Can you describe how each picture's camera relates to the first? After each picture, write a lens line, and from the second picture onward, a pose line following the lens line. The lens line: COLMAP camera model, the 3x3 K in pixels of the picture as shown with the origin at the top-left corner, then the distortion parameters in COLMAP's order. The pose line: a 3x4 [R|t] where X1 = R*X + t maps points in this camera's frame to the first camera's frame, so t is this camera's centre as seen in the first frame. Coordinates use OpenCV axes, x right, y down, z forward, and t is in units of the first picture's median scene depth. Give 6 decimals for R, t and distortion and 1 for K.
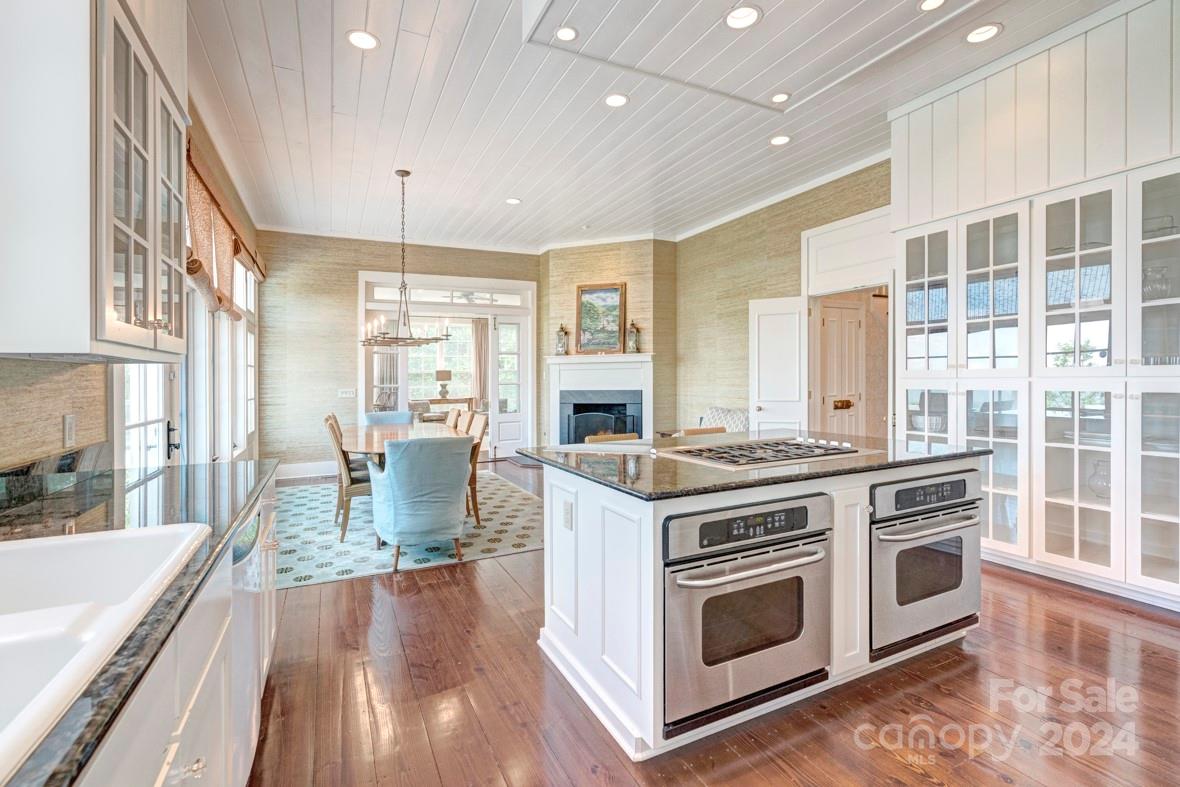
lens RADIAL K [[537.1, 0, 599.1], [0, 537.1, 405.9], [0, 0, 1]] dist [-0.011121, 0.005504]
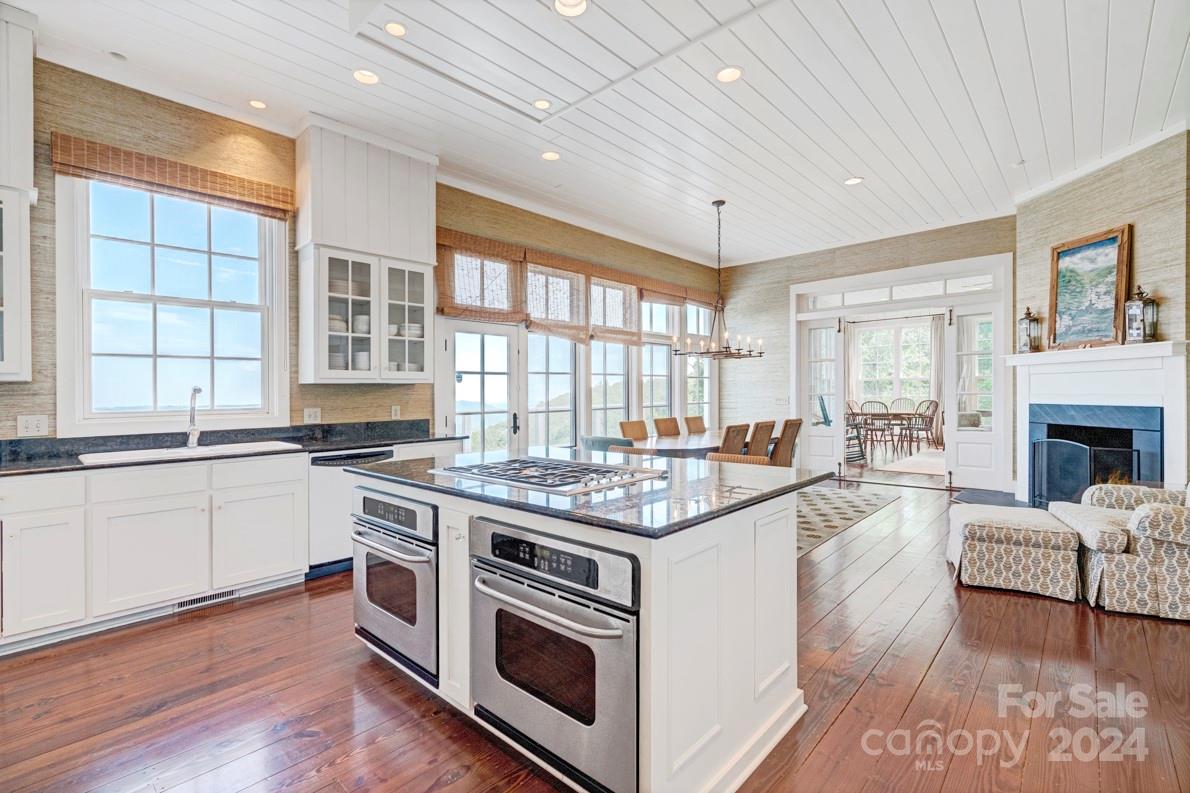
lens RADIAL K [[541.7, 0, 598.0], [0, 541.7, 399.5], [0, 0, 1]] dist [-0.011121, 0.005504]
pose [[0.356123, 0.023114, -0.934153, 0.393276], [-0.040348, 0.999142, 0.009340, -0.019575], [0.933567, 0.034365, 0.356750, 0.250293]]
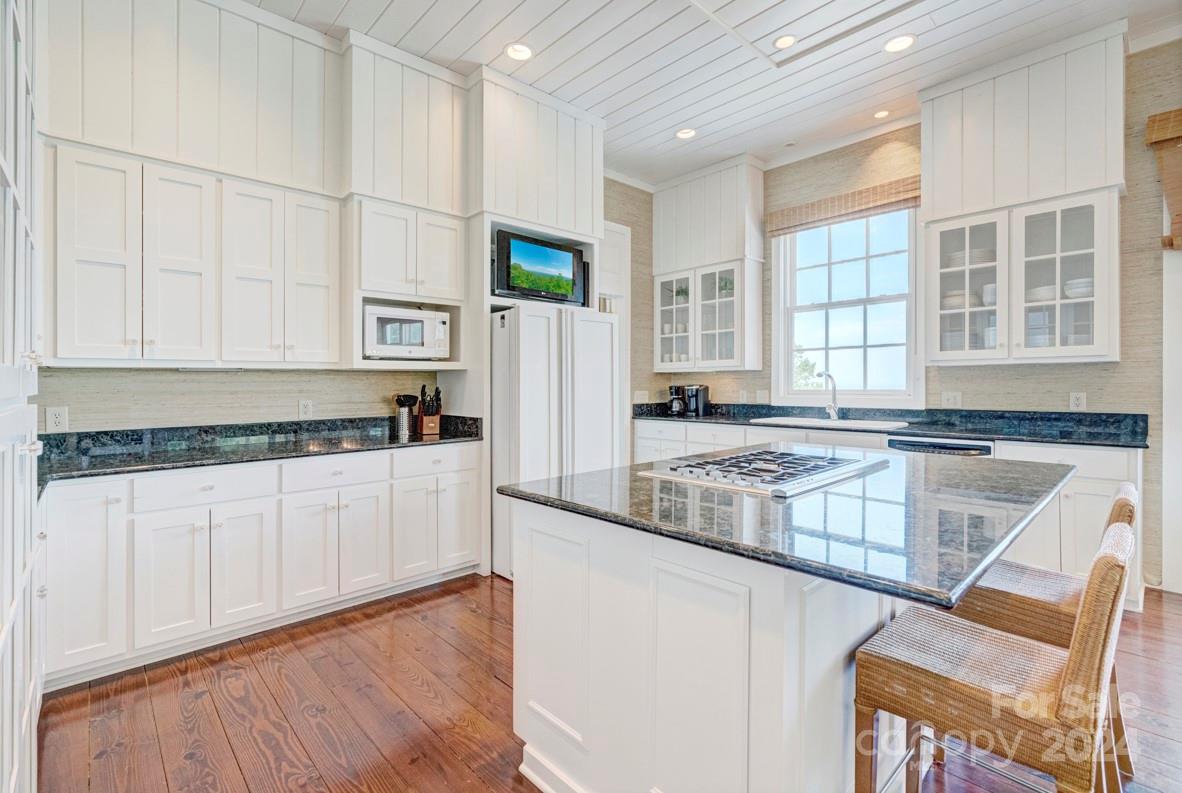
lens RADIAL K [[538.0, 0, 575.8], [0, 538.0, 377.9], [0, 0, 1]] dist [-0.011121, 0.005504]
pose [[-0.963368, 0.020207, -0.267422, 0.262785], [0.008858, 0.999011, 0.043577, -0.033047], [0.268038, 0.039612, -0.962594, 0.570130]]
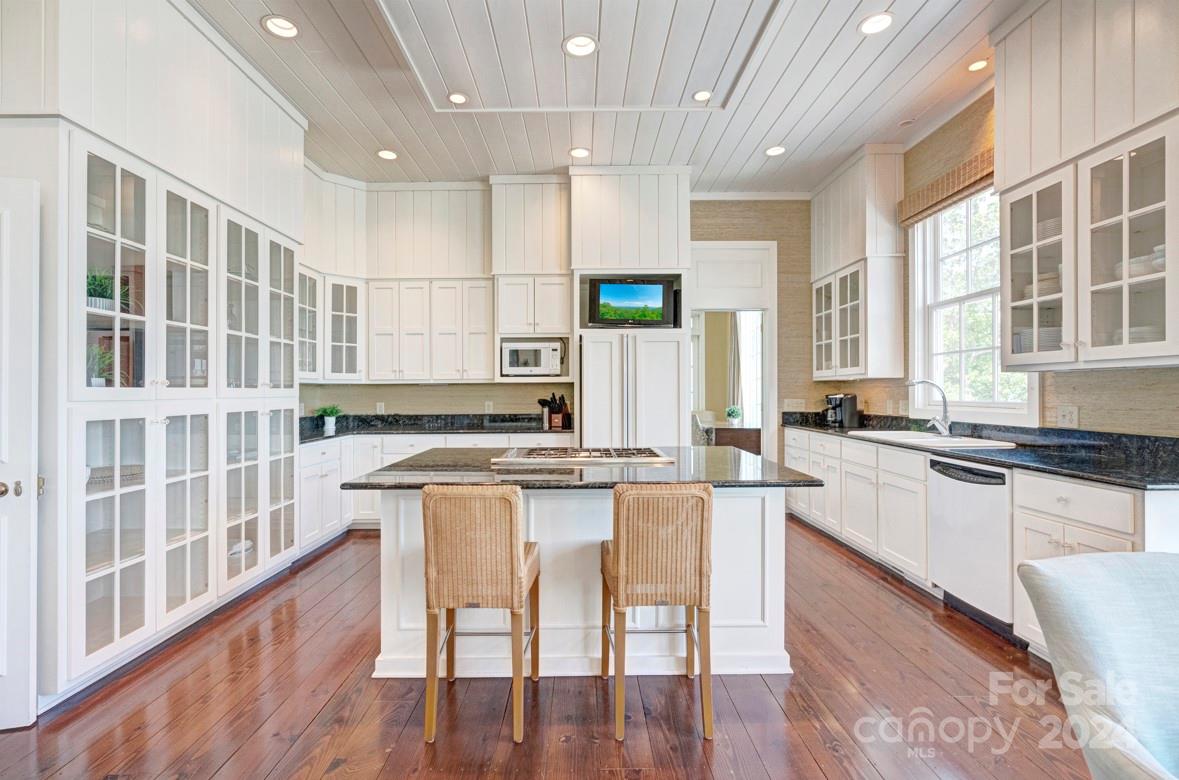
lens RADIAL K [[536.7, 0, 582.6], [0, 536.7, 388.3], [0, 0, 1]] dist [-0.011121, 0.005504]
pose [[-0.890680, 0.022329, 0.454082, -0.080849], [0.041606, 0.998605, 0.032503, -0.033902], [-0.452723, 0.047843, -0.890367, 0.673437]]
